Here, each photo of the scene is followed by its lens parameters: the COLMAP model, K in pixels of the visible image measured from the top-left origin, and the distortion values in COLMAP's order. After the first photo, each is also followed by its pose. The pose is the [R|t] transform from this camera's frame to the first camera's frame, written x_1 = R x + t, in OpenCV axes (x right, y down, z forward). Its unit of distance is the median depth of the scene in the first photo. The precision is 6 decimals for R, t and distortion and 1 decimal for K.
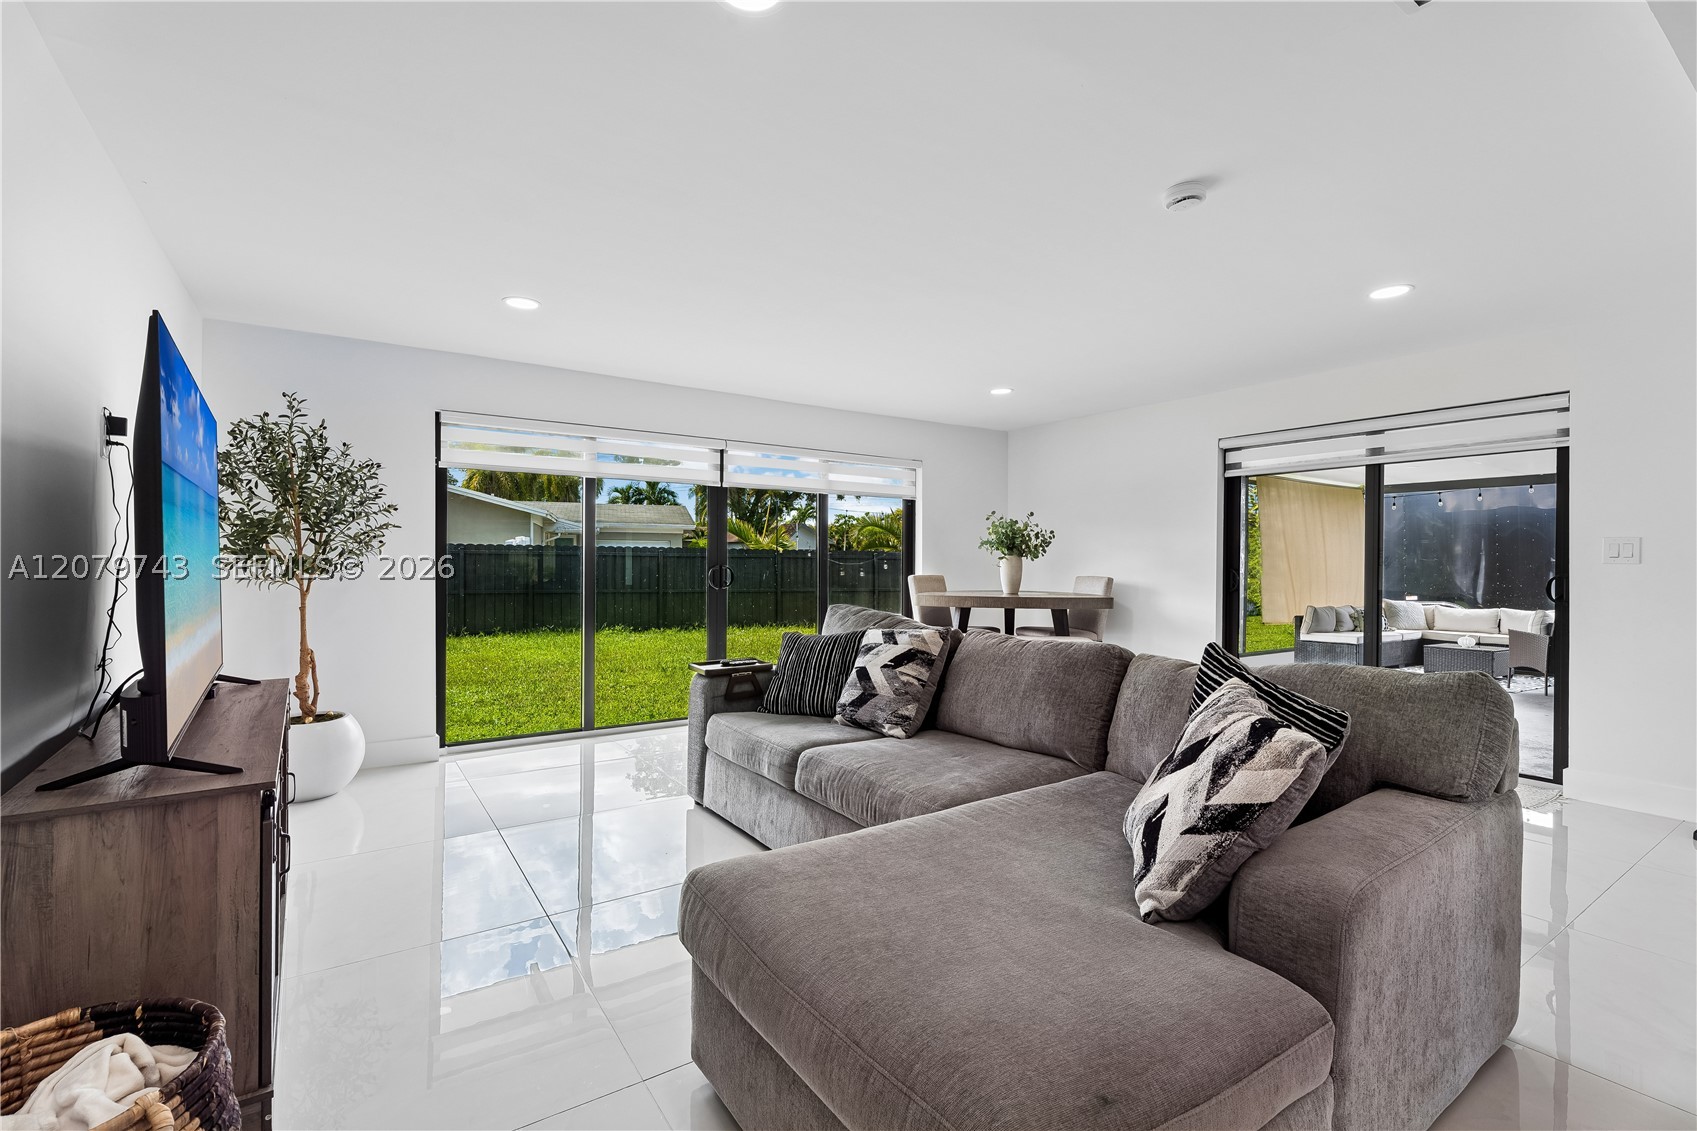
lens RADIAL K [[754.9, 0, 848.9], [0, 754.9, 569.0], [0, 0, 1]] dist [-0.004171, -0.000315]
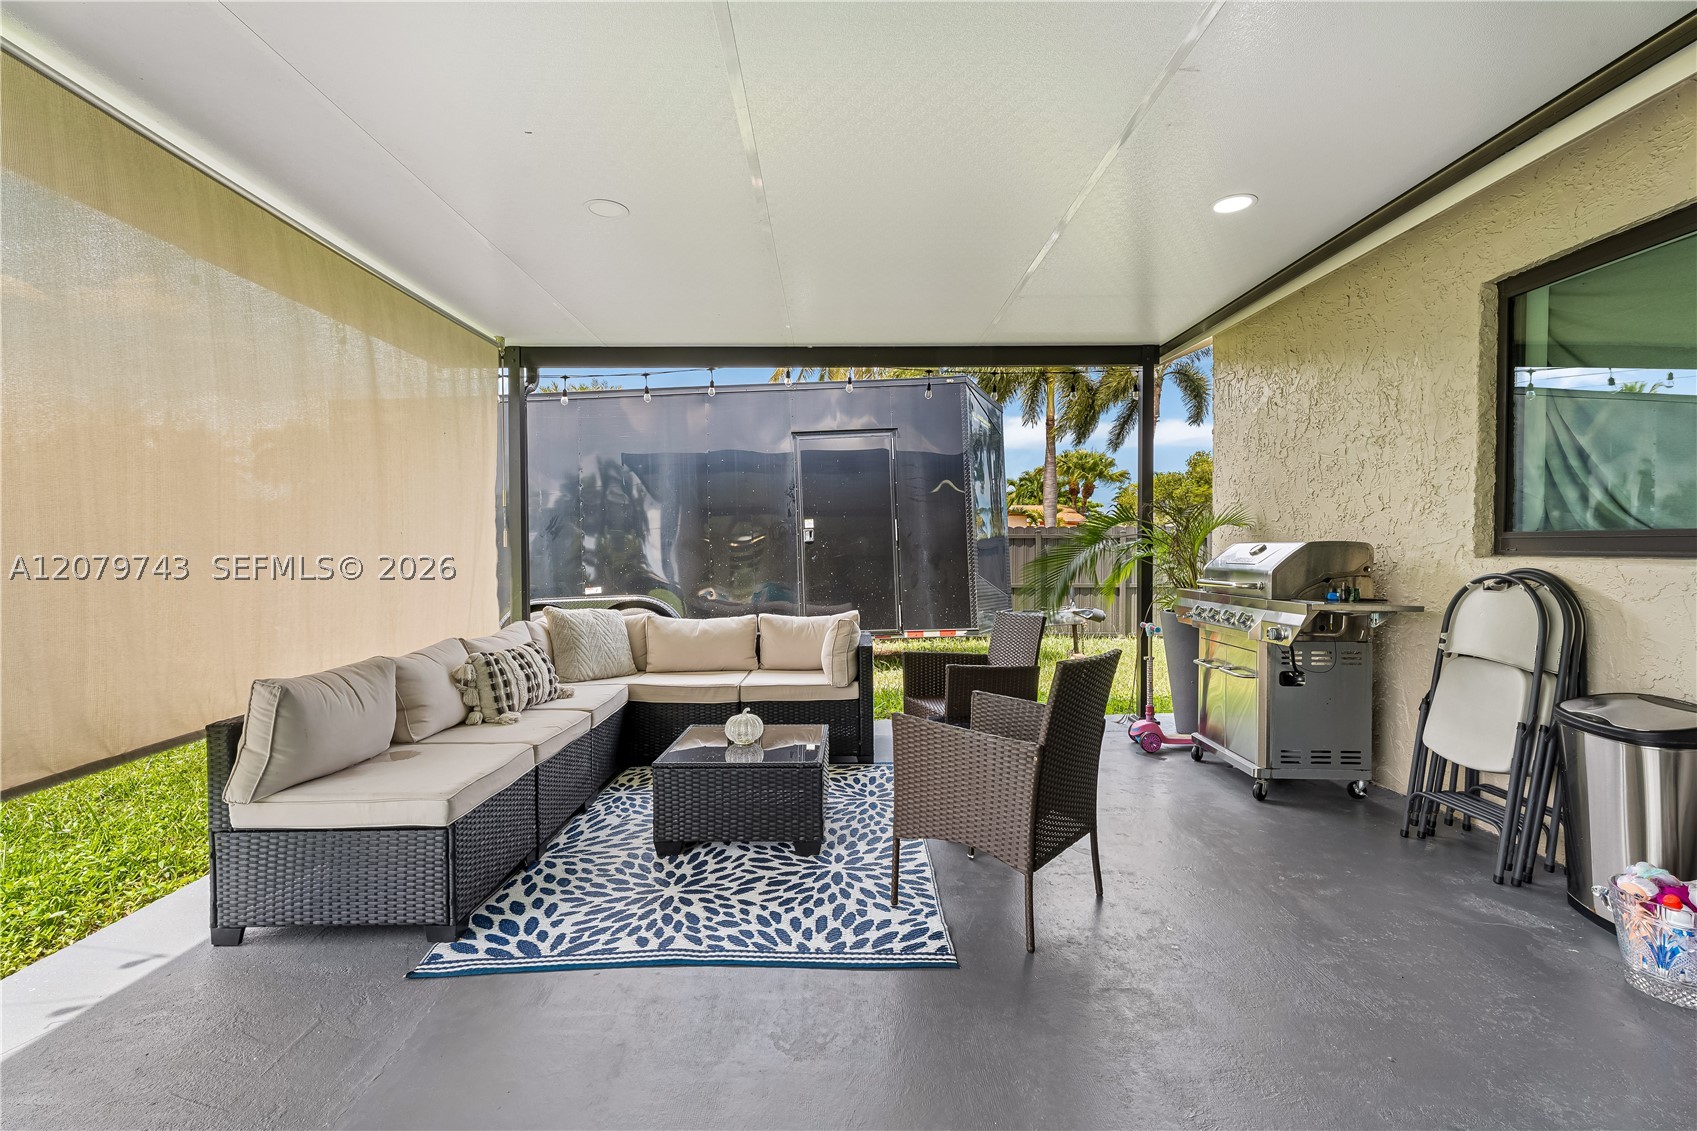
lens RADIAL K [[754.9, 0, 844.9], [0, 754.9, 563.0], [0, 0, 1]] dist [-0.004171, -0.000315]
pose [[0.534031, -0.021193, 0.845199, 0.498879], [0.009865, 0.999774, 0.018835, 0.011765], [-0.845407, -0.001720, 0.534119, 0.709508]]
